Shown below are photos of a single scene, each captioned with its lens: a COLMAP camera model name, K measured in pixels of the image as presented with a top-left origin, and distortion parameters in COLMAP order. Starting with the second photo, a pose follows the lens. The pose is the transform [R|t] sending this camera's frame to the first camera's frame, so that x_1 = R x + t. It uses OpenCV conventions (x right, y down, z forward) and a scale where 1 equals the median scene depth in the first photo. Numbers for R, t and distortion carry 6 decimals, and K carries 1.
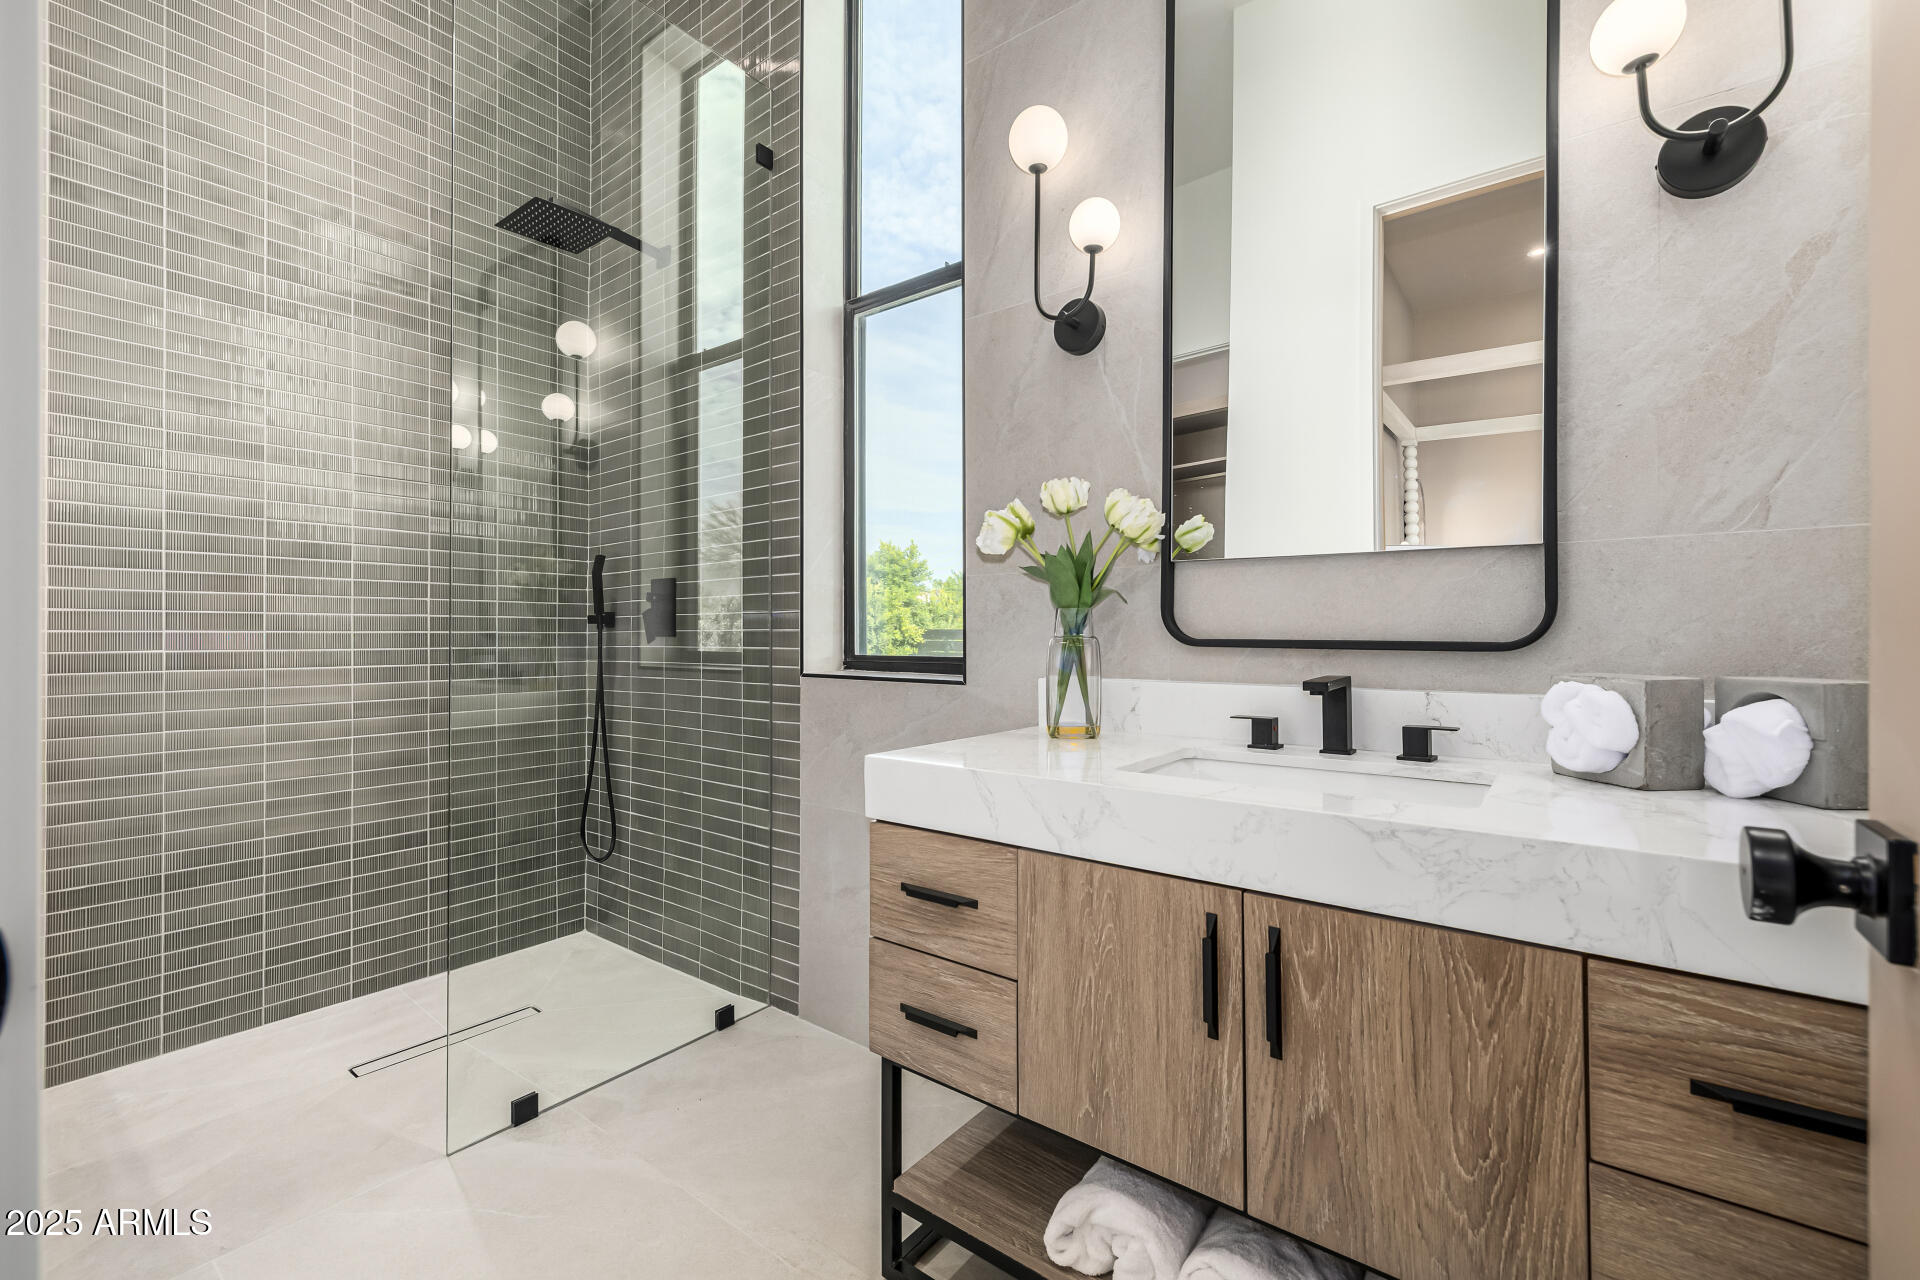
lens RADIAL K [[805.1, 0, 966.2], [0, 805.1, 632.1], [0, 0, 1]] dist [-0.011399, -0.002720]
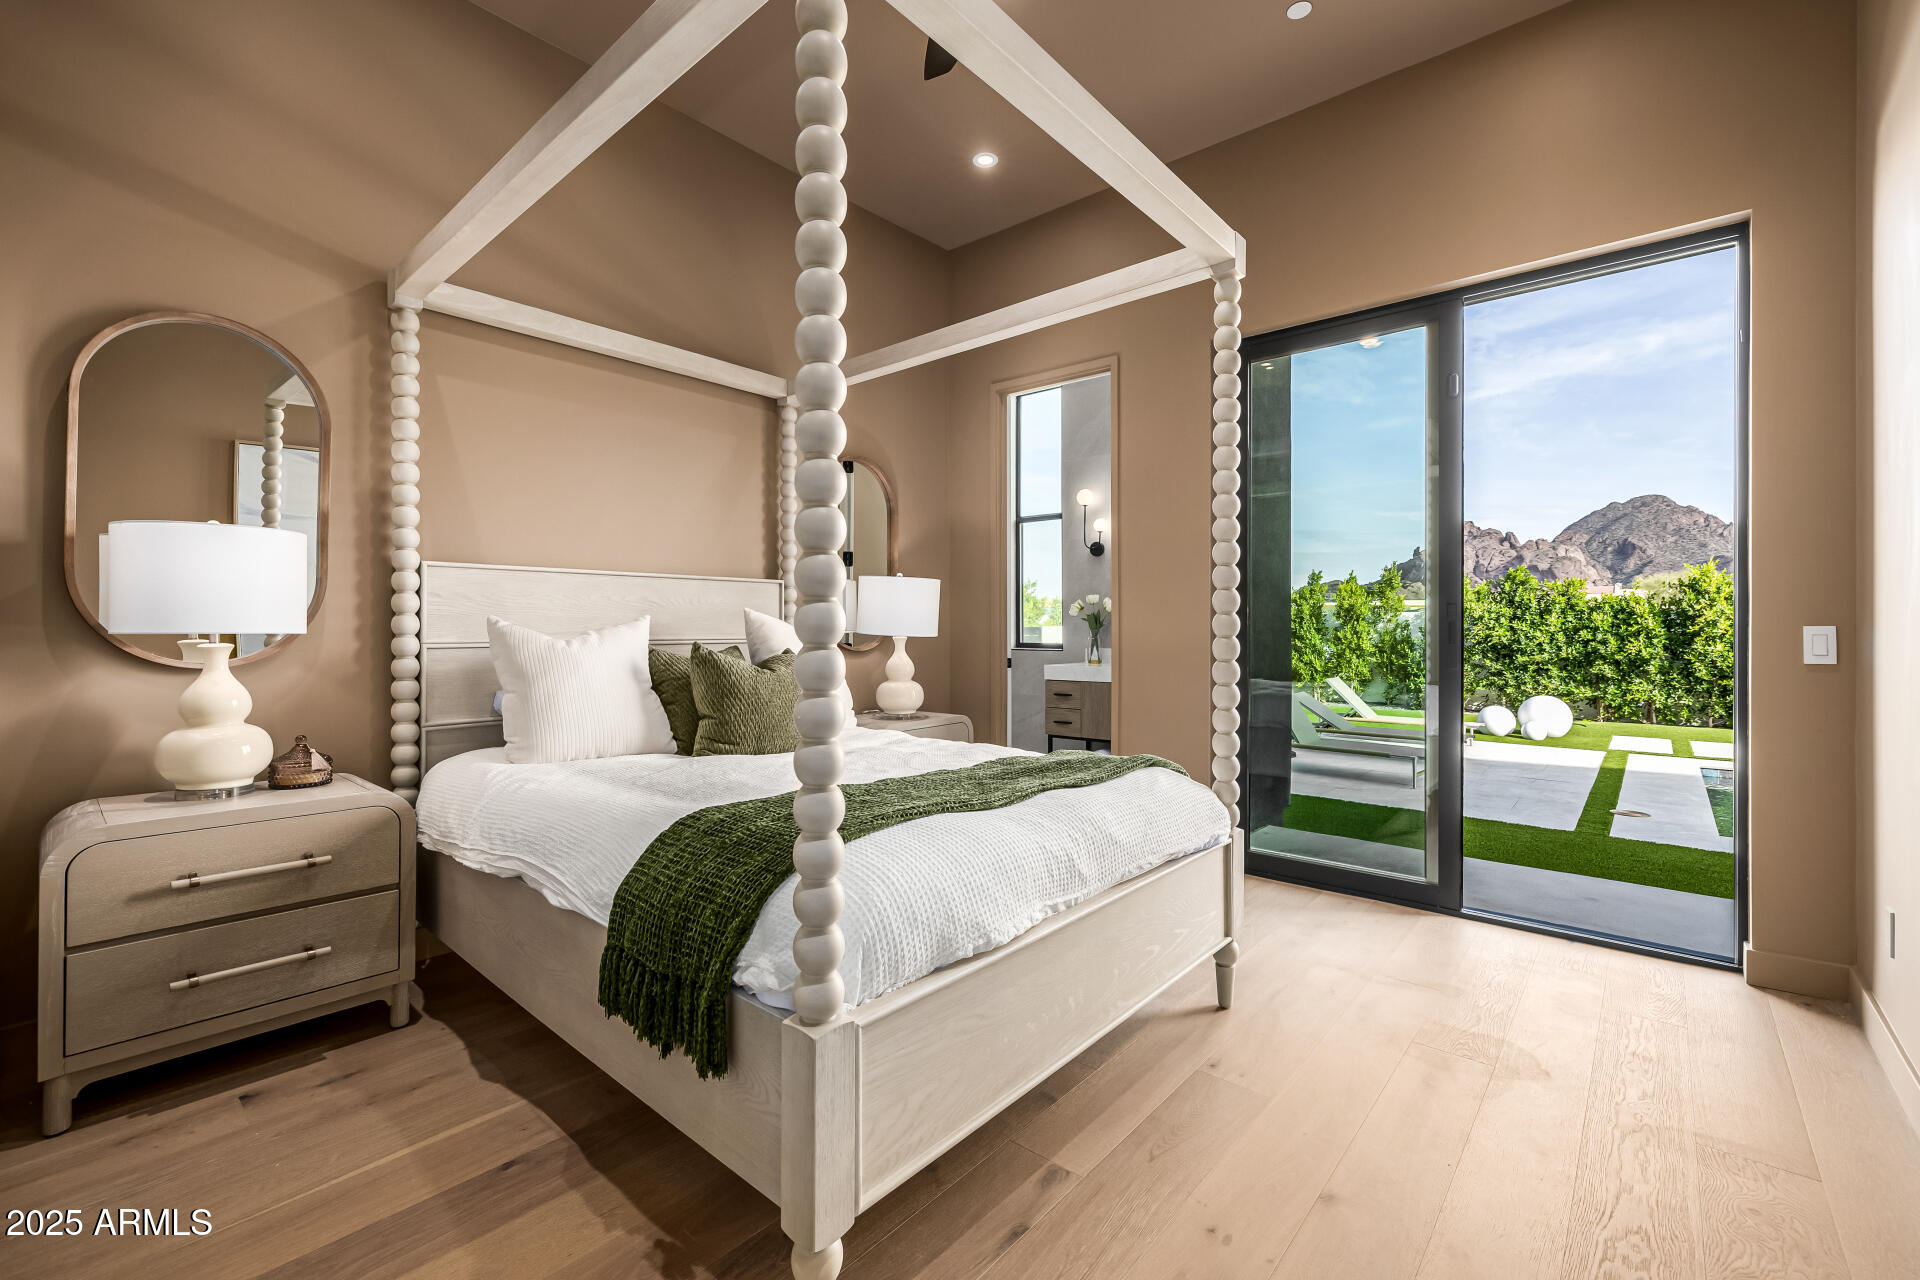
lens RADIAL K [[805.1, 0, 952.3], [0, 805.1, 630.3], [0, 0, 1]] dist [-0.011399, -0.002720]
pose [[0.997362, -0.001441, -0.072580, -0.254906], [0.001491, 0.999999, 0.000644, -0.026182], [0.072579, -0.000751, 0.997362, -2.765779]]
